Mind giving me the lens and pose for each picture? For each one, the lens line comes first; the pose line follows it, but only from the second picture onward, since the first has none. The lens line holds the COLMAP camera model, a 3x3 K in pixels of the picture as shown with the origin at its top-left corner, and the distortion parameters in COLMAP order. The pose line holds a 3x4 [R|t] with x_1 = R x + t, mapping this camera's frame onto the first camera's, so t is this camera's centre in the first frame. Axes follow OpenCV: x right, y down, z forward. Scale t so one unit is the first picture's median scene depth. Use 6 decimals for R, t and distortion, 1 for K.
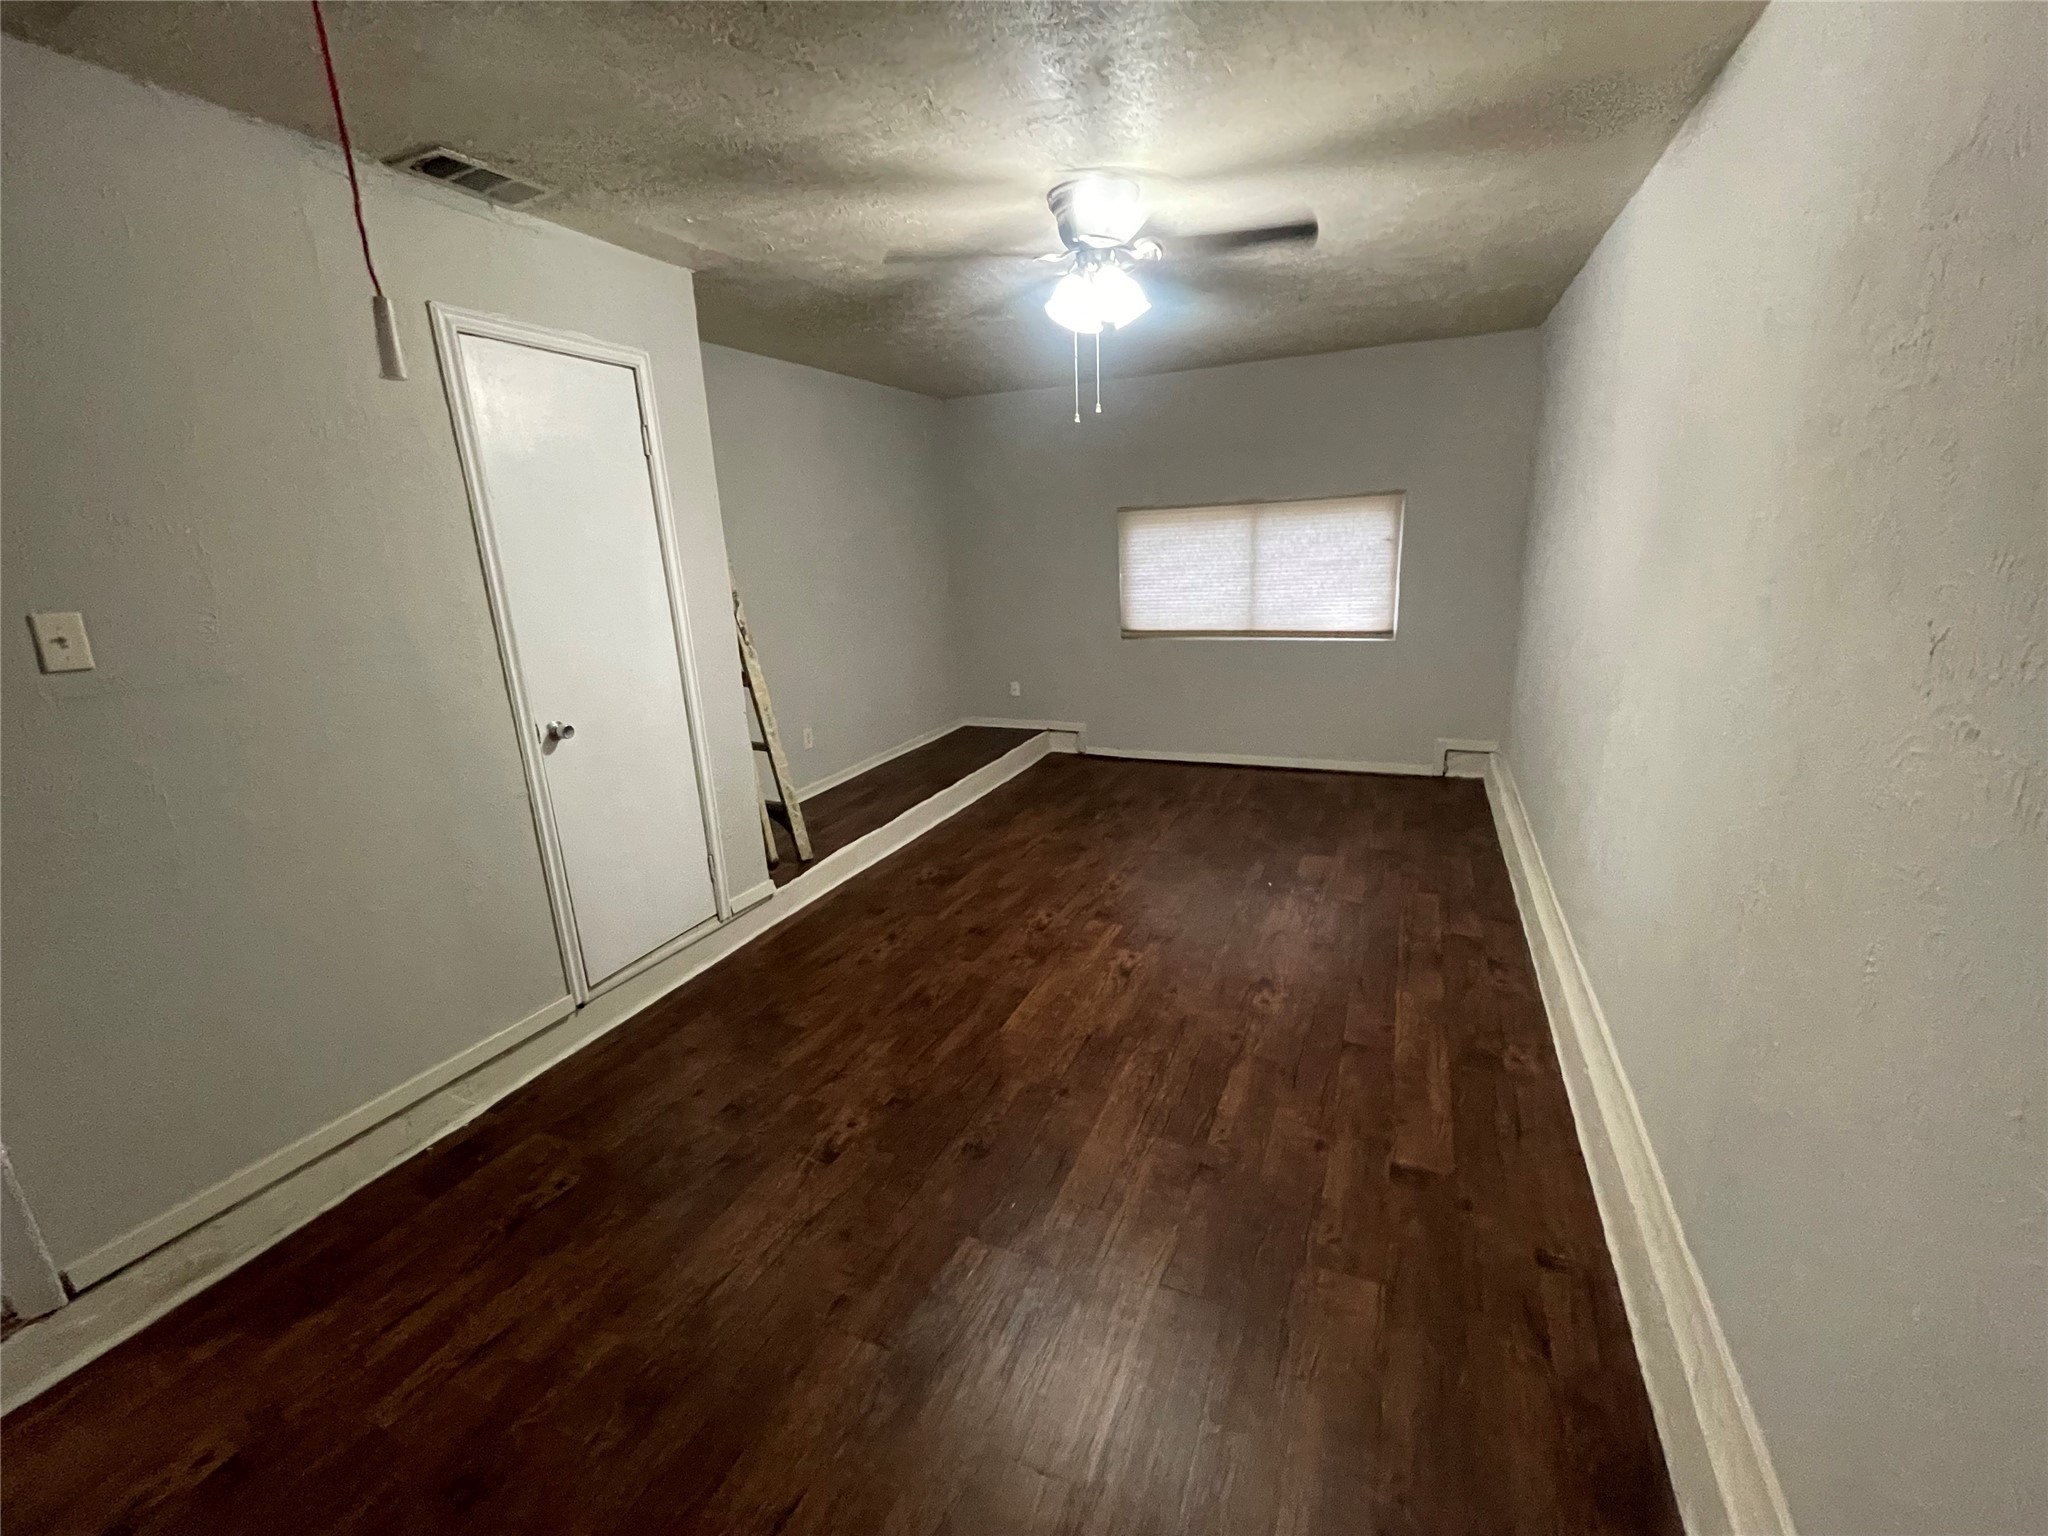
lens RADIAL K [[833.2, 0, 1024.0], [0, 833.2, 768.0], [0, 0, 1]] dist [-0.001309, -0.000095]
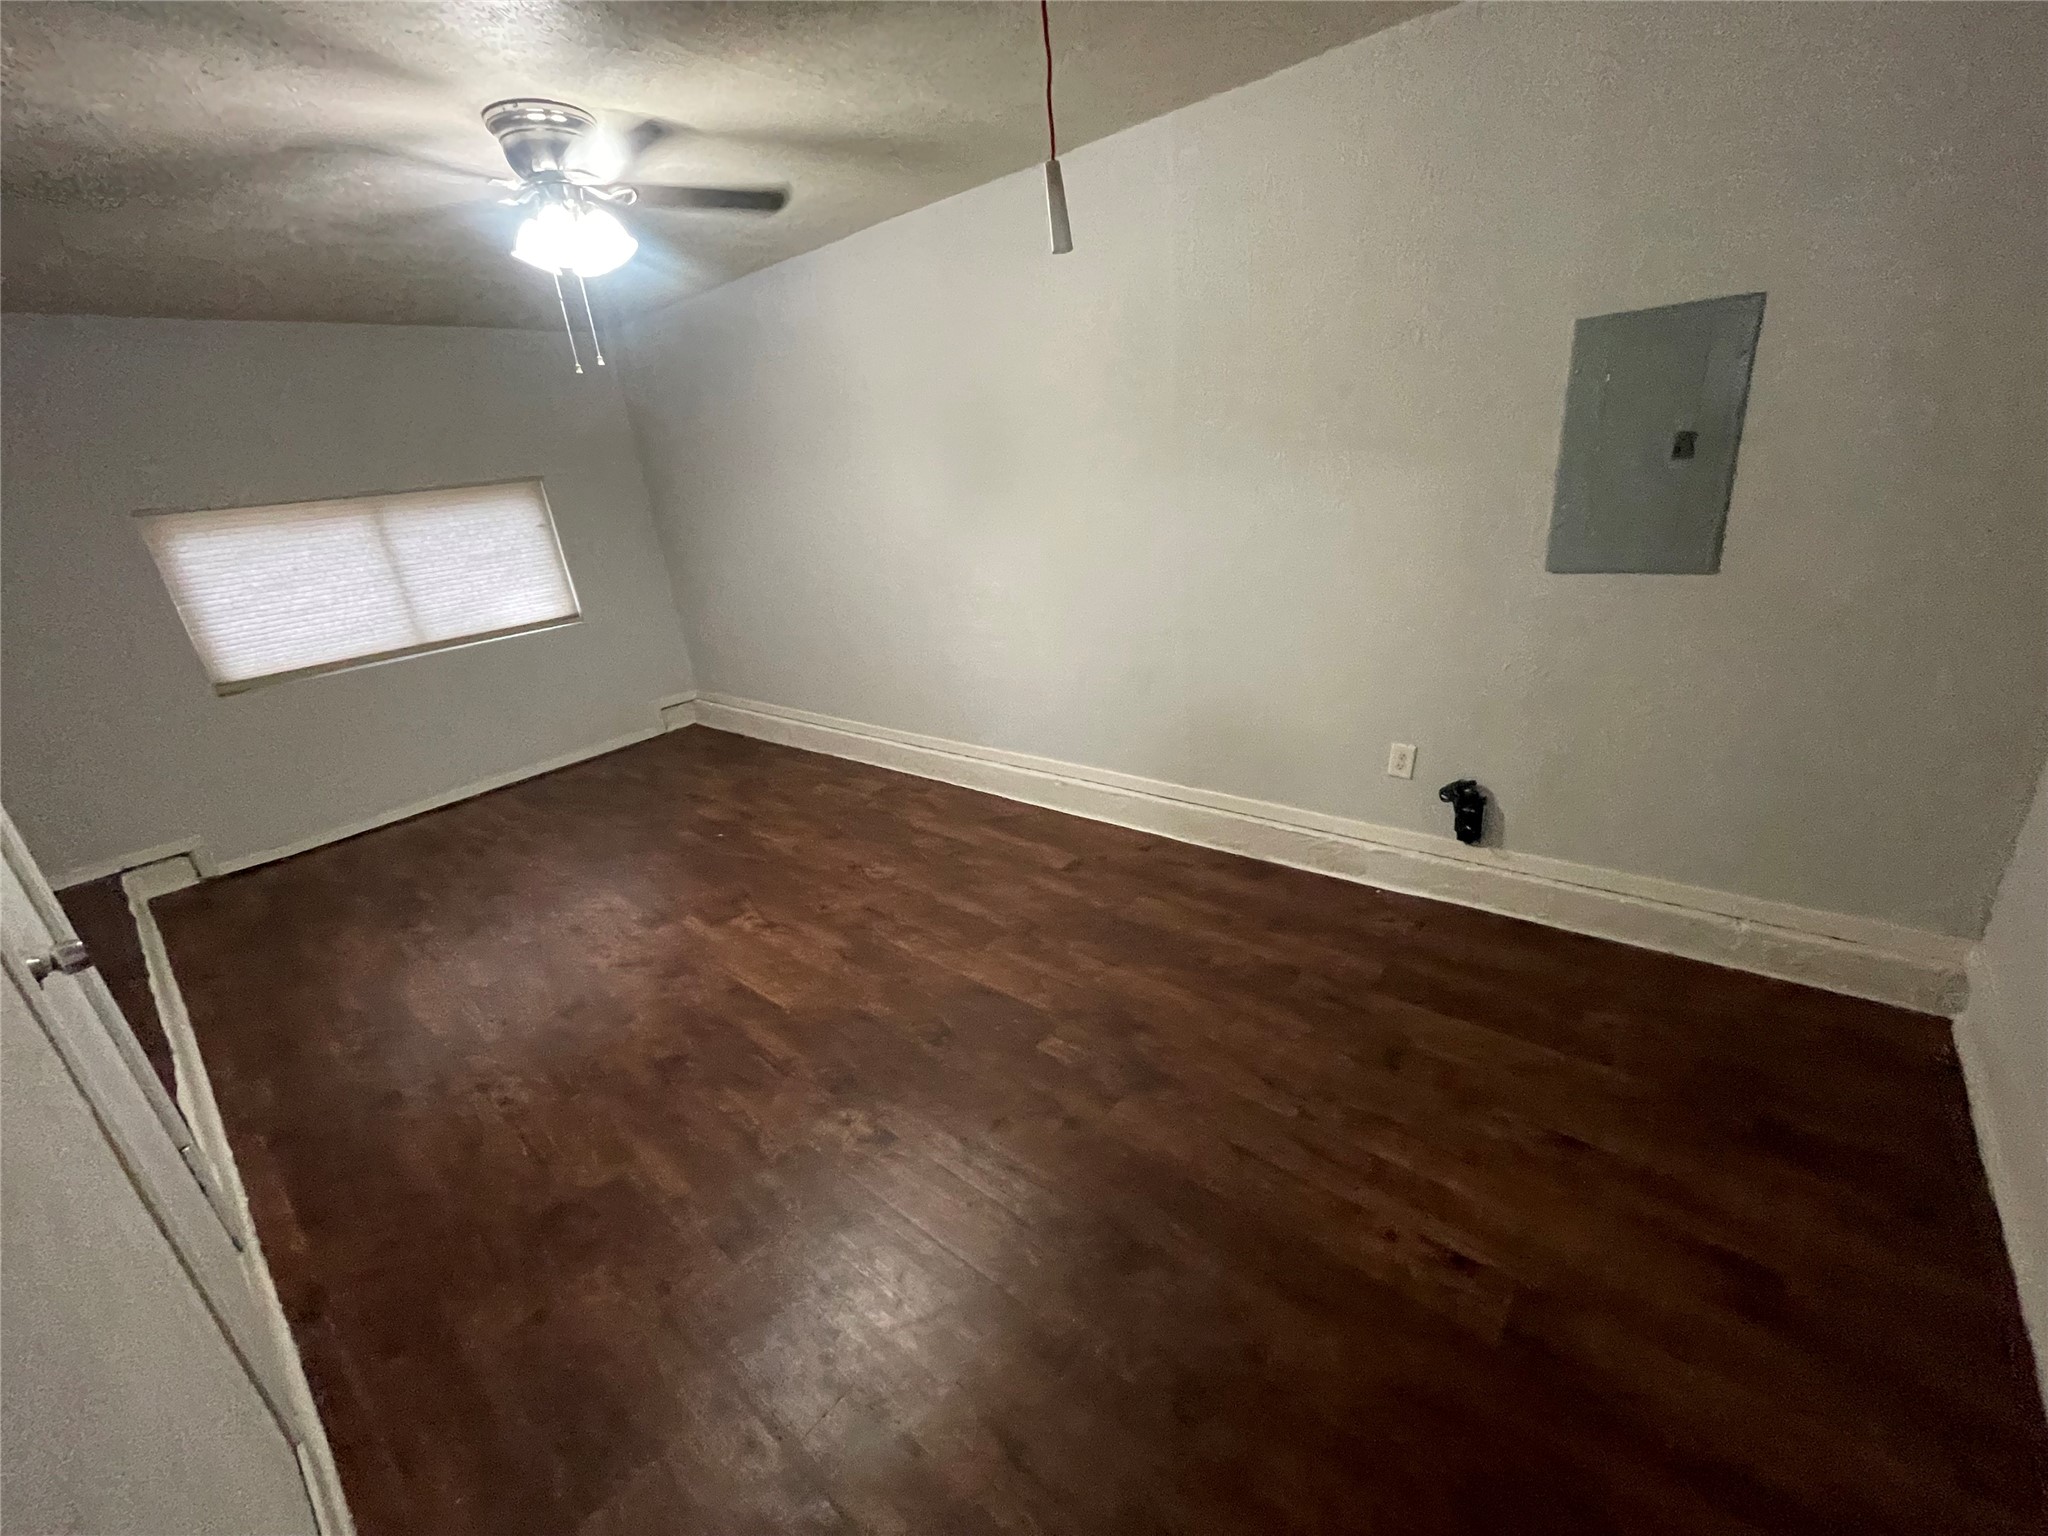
lens RADIAL K [[833.2, 0, 1024.0], [0, 833.2, 768.0], [0, 0, 1]] dist [-0.001309, -0.000095]
pose [[0.284958, -0.323457, 0.902316, -0.581812], [0.338328, 0.914697, 0.221049, -0.047346], [-0.896846, 0.242290, 0.370085, 0.262027]]
